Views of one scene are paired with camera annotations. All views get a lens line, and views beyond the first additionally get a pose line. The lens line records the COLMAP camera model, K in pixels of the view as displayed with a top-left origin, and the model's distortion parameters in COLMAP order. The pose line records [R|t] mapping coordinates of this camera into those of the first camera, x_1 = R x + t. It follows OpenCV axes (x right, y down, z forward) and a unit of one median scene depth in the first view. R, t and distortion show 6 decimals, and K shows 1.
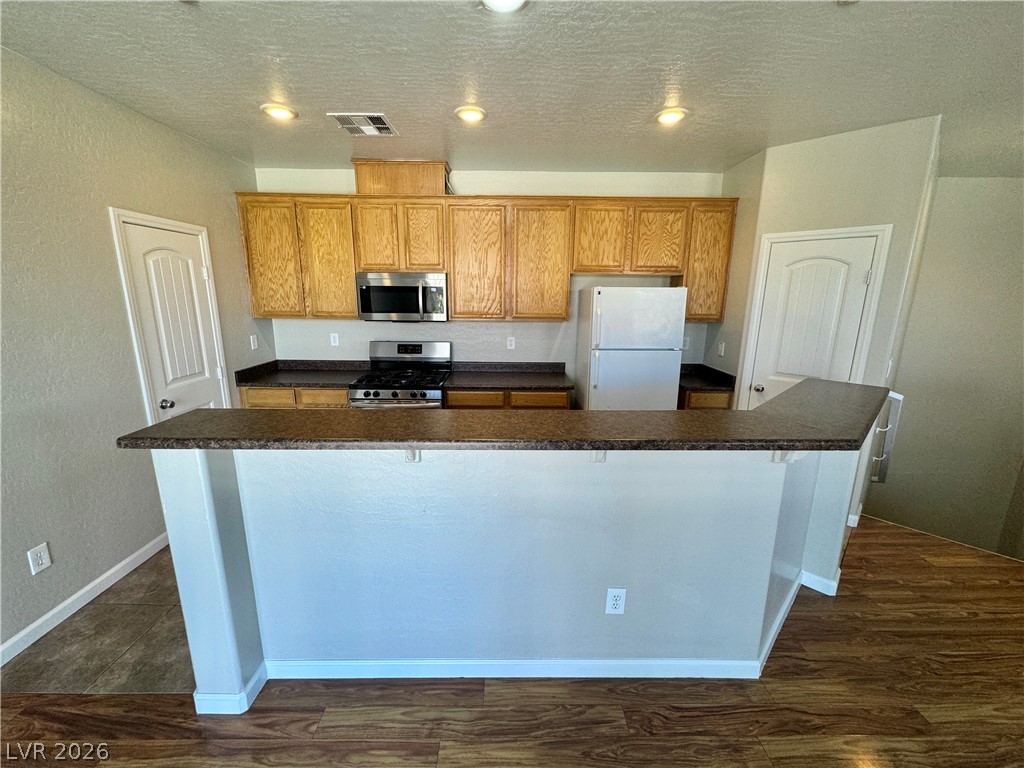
lens RADIAL K [[410.6, 0, 508.2], [0, 410.6, 384.7], [0, 0, 1]] dist [-0.003162, 0.000754]
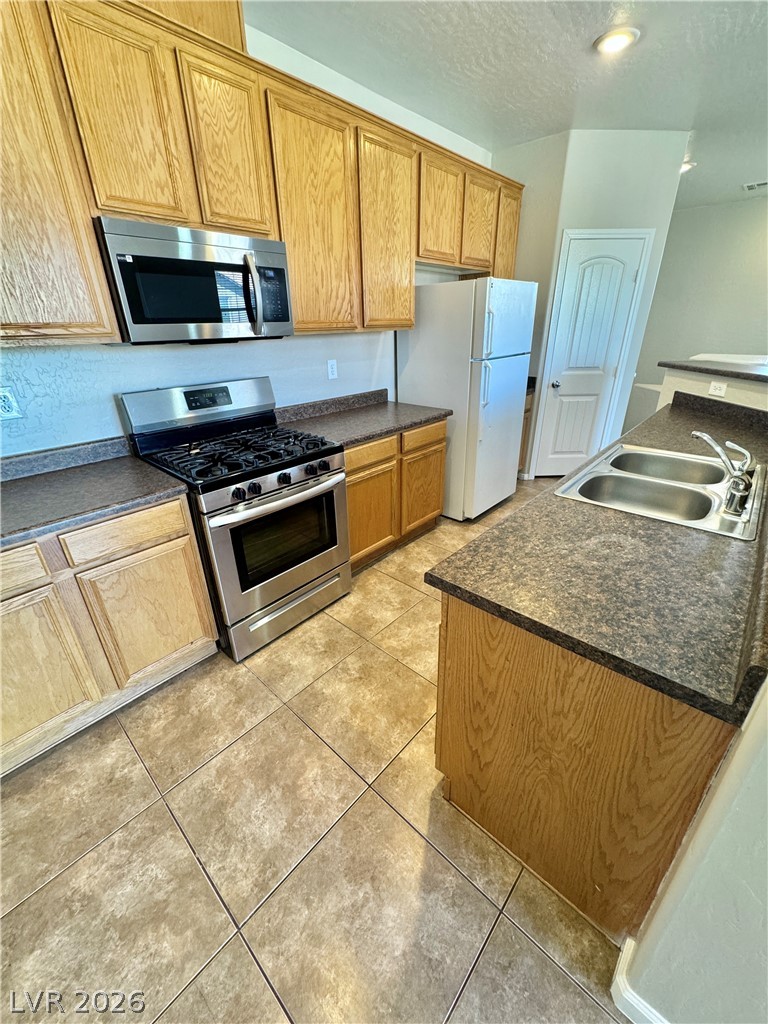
lens RADIAL K [[410.6, 0, 389.0], [0, 410.6, 511.4], [0, 0, 1]] dist [-0.003162, 0.000754]
pose [[0.674562, -0.328774, 0.660964, -0.536067], [0.179993, 0.941579, 0.284660, -0.063018], [-0.715939, -0.073052, 0.694331, 0.492554]]
